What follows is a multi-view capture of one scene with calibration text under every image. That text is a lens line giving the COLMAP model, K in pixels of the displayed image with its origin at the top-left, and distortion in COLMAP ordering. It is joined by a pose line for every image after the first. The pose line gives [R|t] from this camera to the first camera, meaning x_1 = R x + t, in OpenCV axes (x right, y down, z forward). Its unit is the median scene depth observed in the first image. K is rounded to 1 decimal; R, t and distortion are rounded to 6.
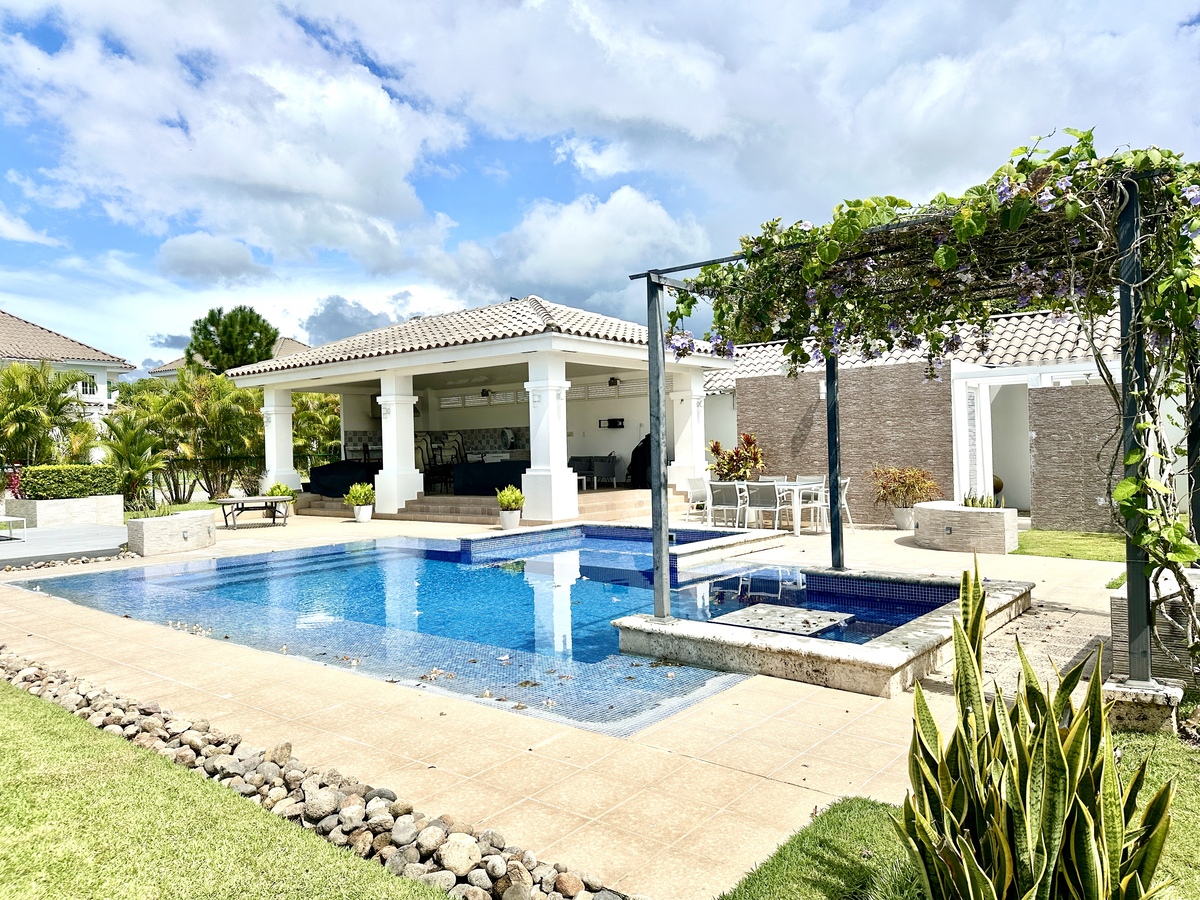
lens RADIAL K [[843.8, 0, 600.0], [0, 843.8, 450.0], [0, 0, 1]] dist [-0.000921, -0.002460]
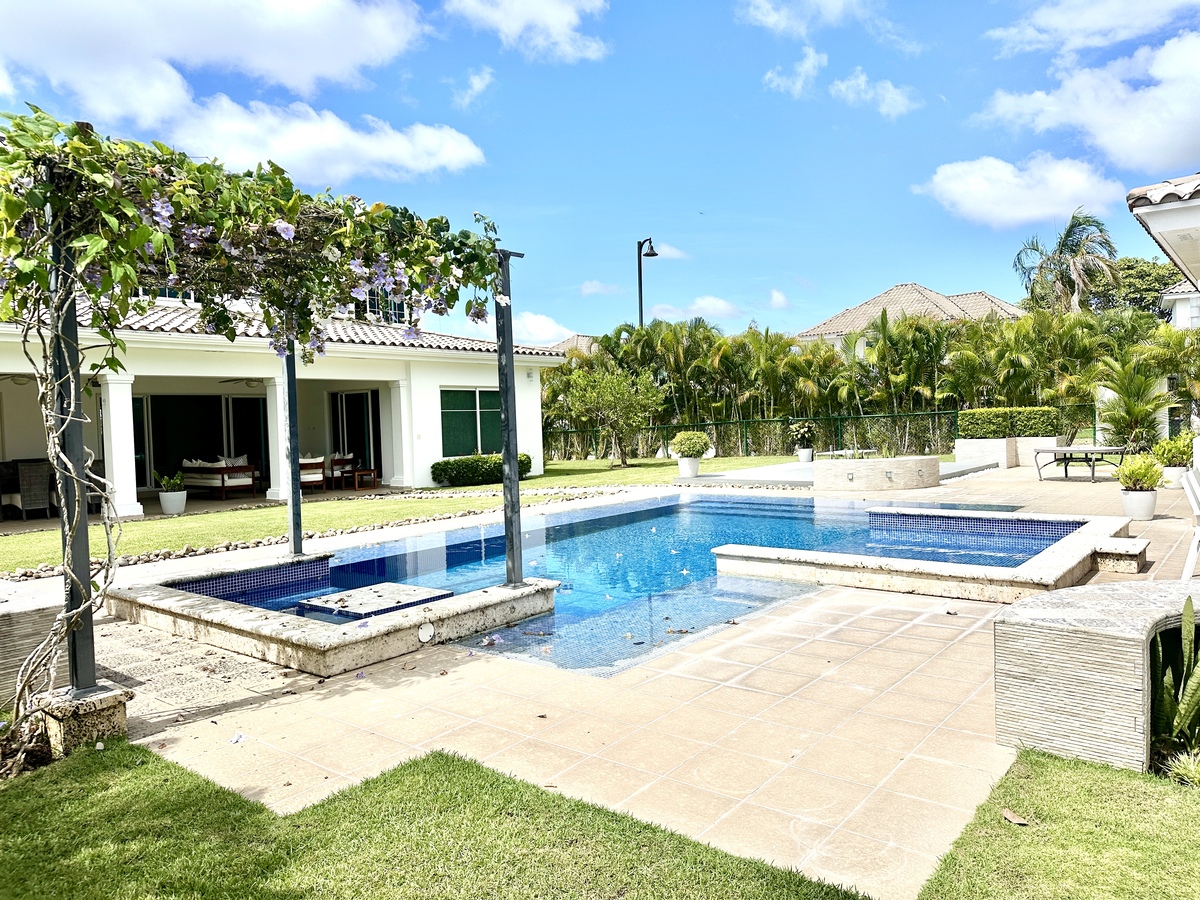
lens RADIAL K [[843.8, 0, 600.0], [0, 843.8, 450.0], [0, 0, 1]] dist [-0.000921, -0.002460]
pose [[0.012614, 0.060420, -0.998093, 0.622787], [0.031156, 0.997664, 0.060787, -0.013542], [0.999435, -0.031863, 0.010703, 0.660287]]
